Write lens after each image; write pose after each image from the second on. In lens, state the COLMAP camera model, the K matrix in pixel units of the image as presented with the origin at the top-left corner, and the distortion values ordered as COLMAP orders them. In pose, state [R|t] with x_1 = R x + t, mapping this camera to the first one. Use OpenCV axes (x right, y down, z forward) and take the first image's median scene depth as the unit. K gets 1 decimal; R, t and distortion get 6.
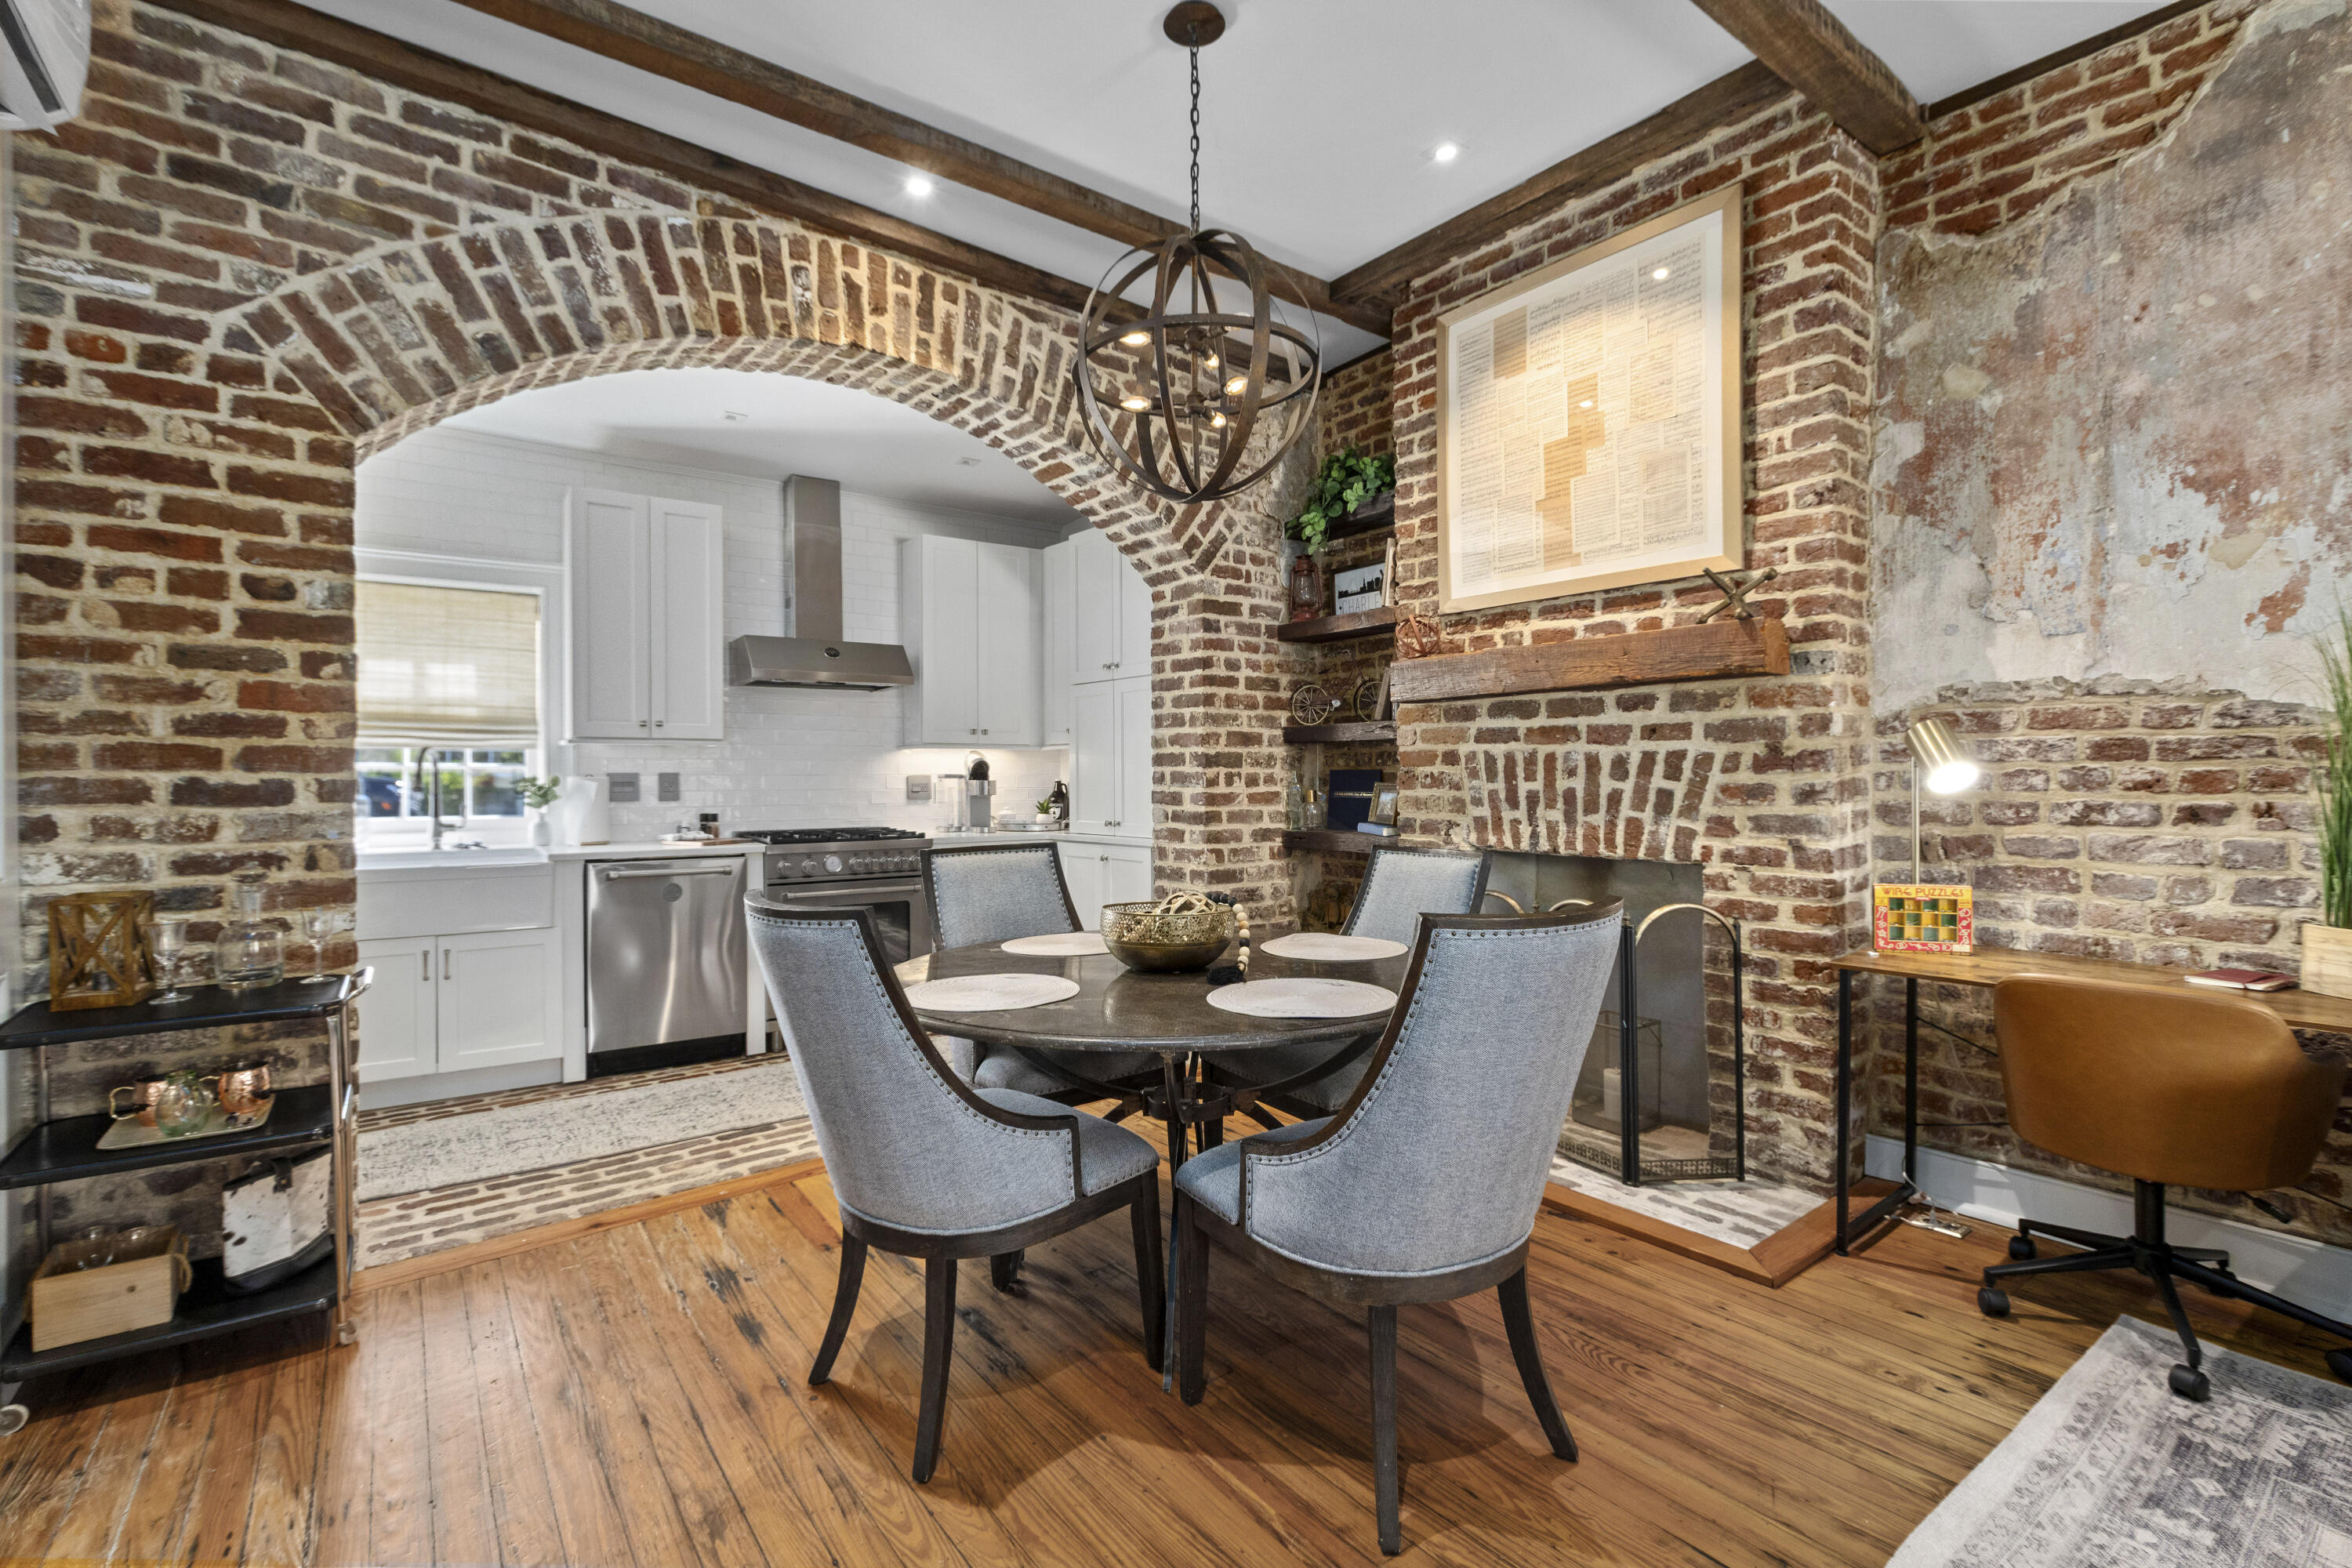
lens RADIAL K [[1056.4, 0, 1173.8], [0, 1056.4, 783.0], [0, 0, 1]] dist [0.004052, -0.001788]
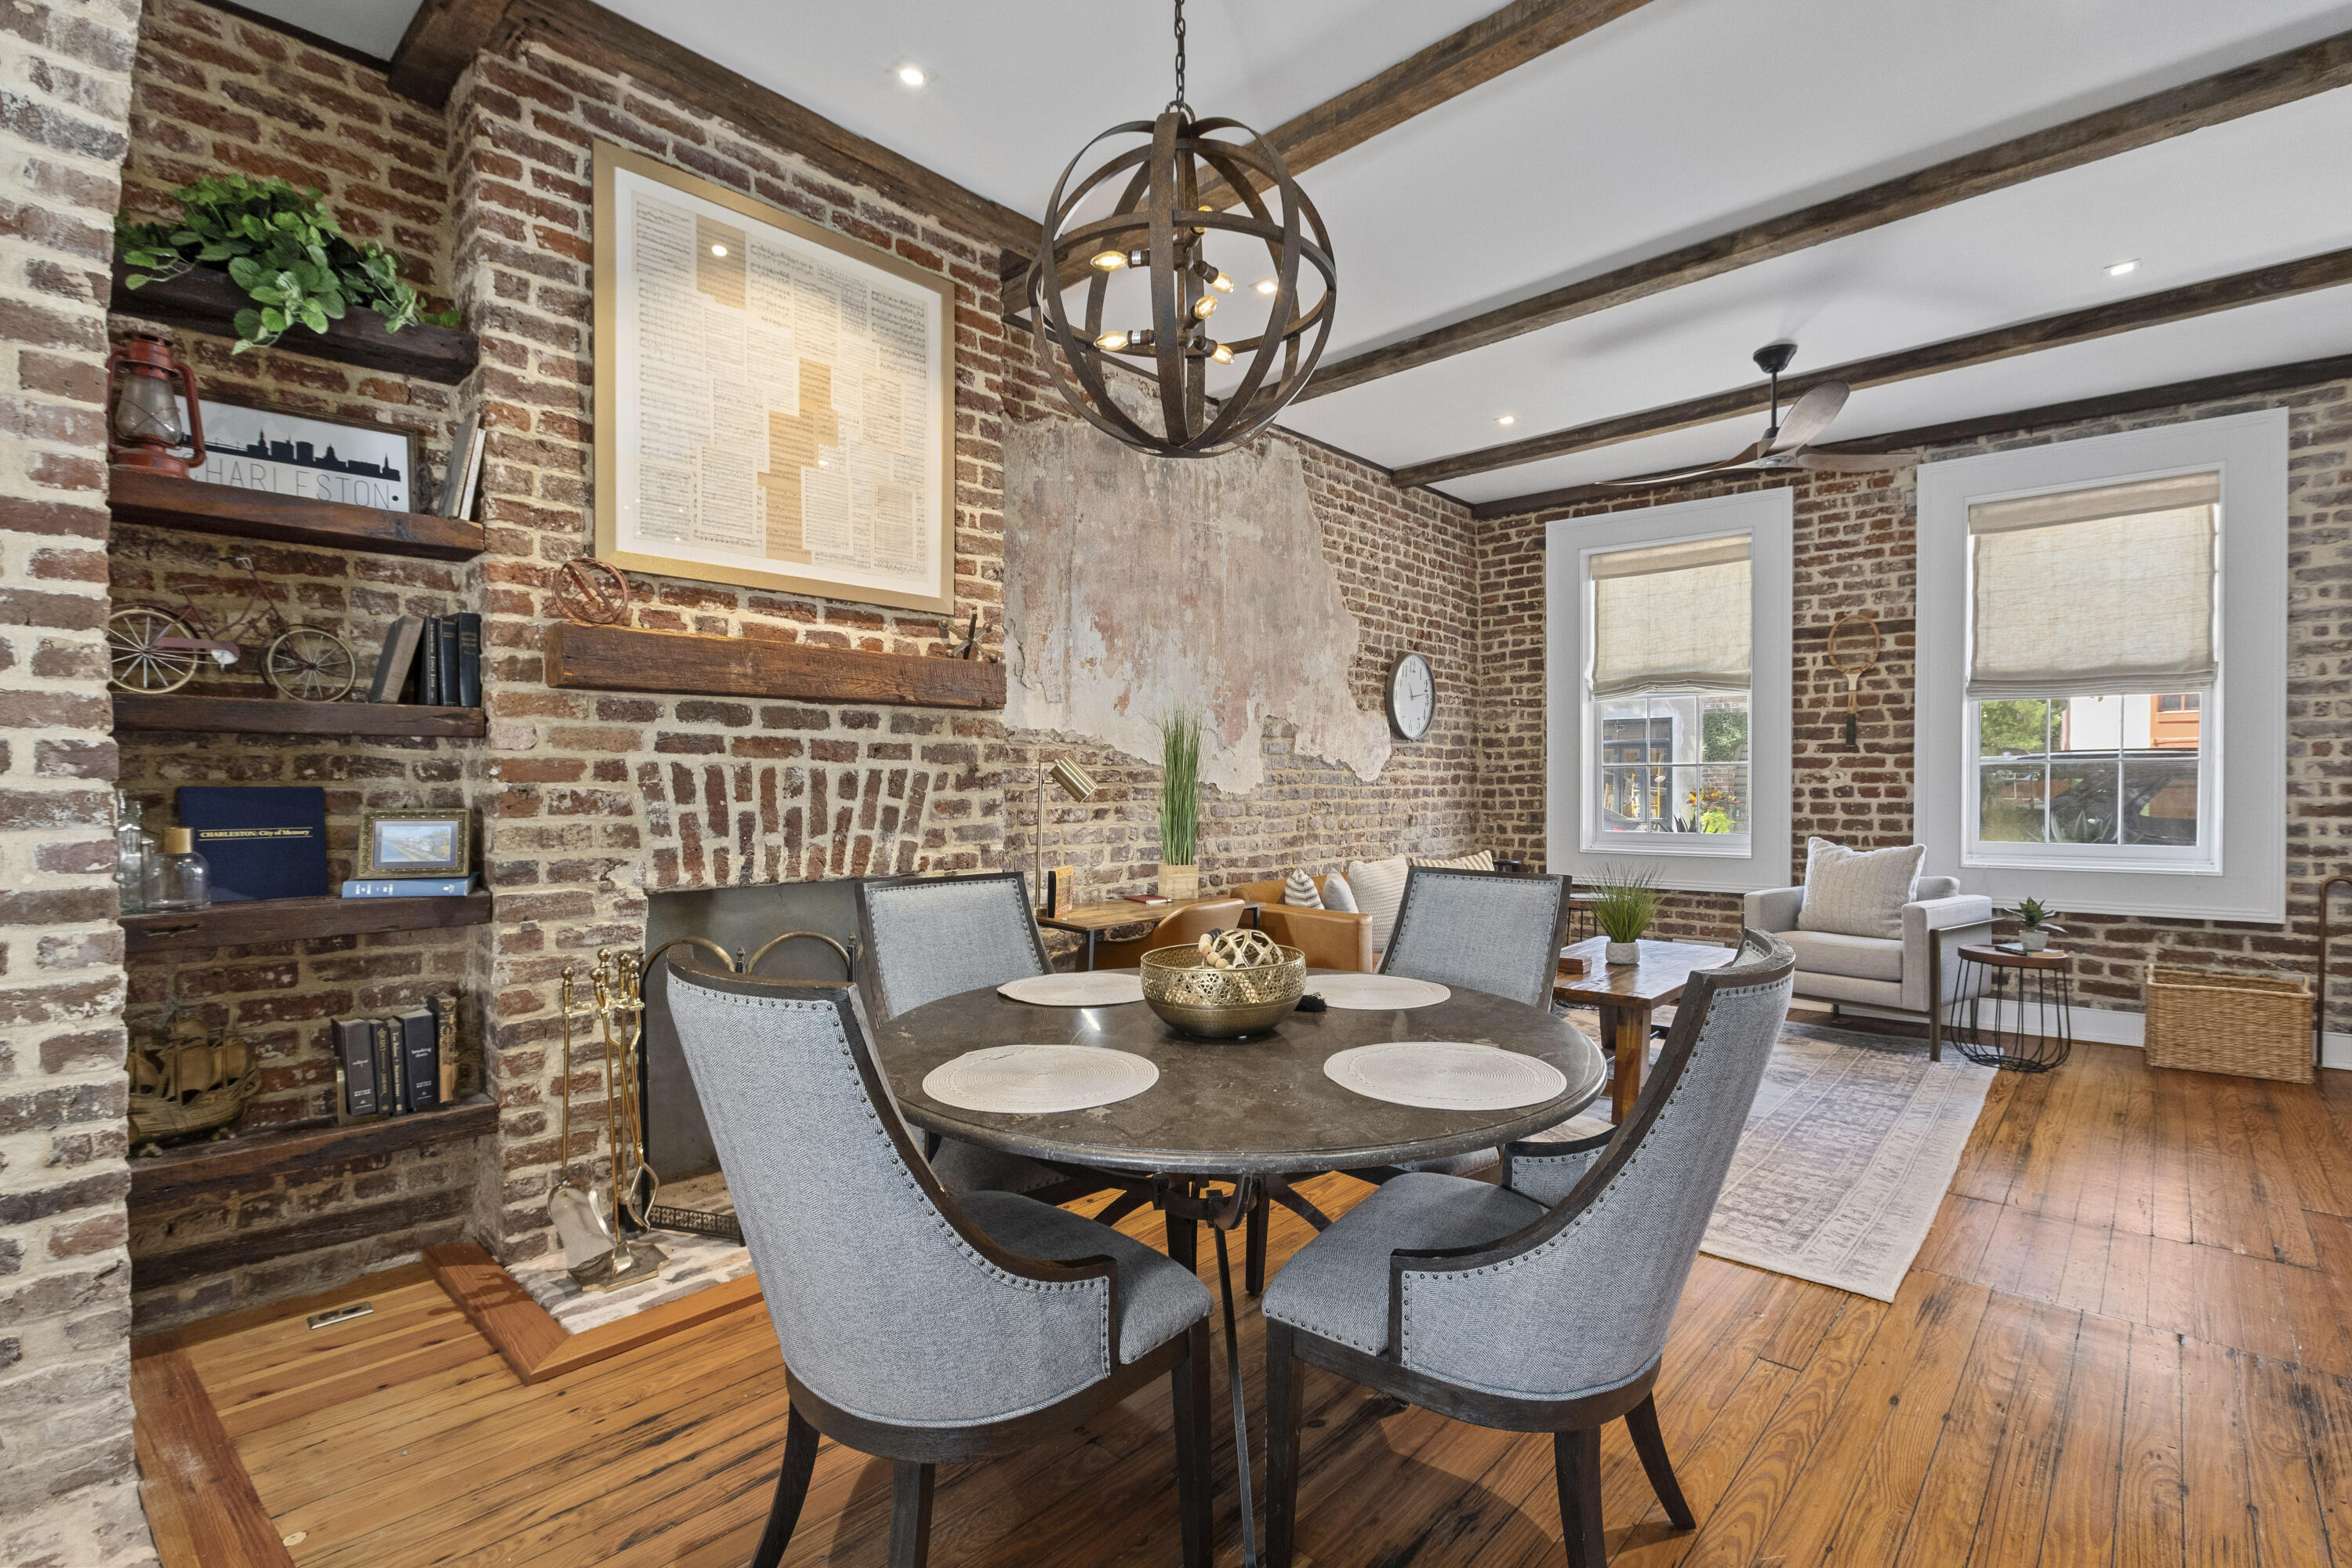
lens RADIAL K [[1056.4, 0, 1179.5], [0, 1056.4, 798.7], [0, 0, 1]] dist [0.004052, -0.001788]
pose [[-0.175133, -0.008899, 0.984505, -0.659762], [0.011427, 0.999873, 0.011070, -0.010763], [-0.984479, 0.013188, -0.175009, 0.969805]]
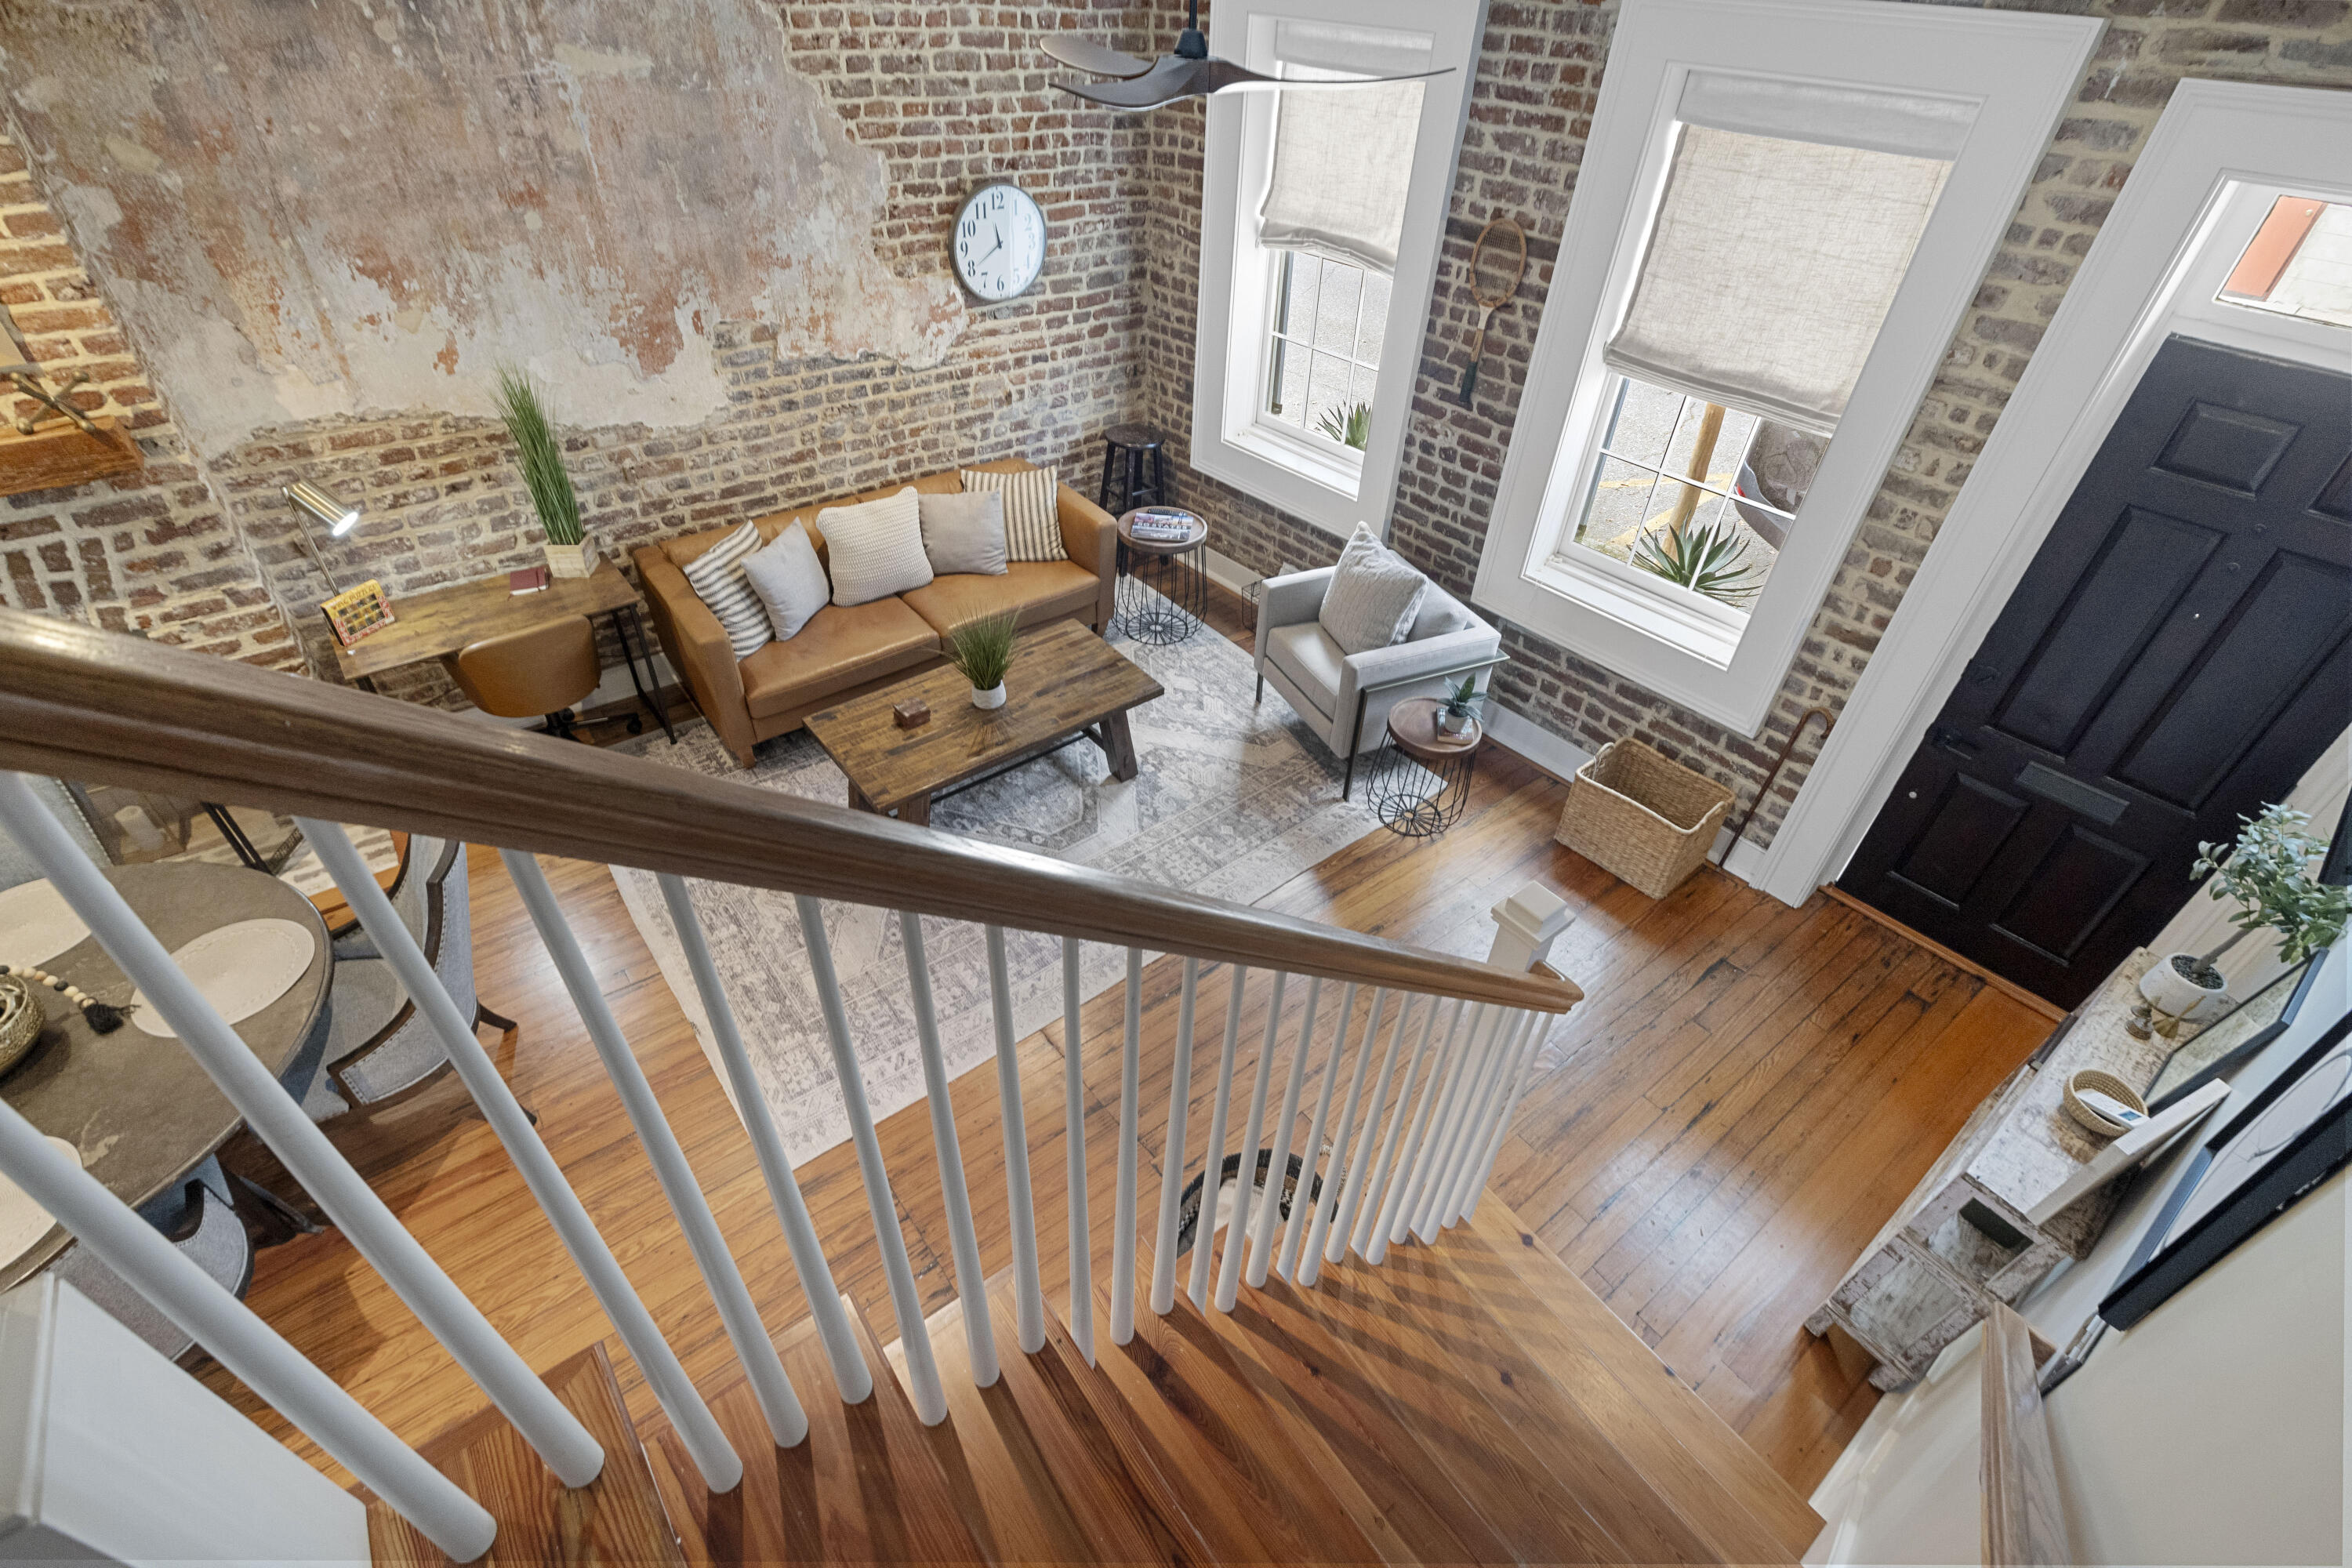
lens RADIAL K [[1056.4, 0, 1174.8], [0, 1056.4, 784.1], [0, 0, 1]] dist [0.004052, -0.001788]
pose [[-0.016101, -0.629616, 0.776740, -0.516577], [-0.032347, 0.776762, 0.628963, -0.565439], [-0.999347, -0.014998, -0.032873, -0.061640]]
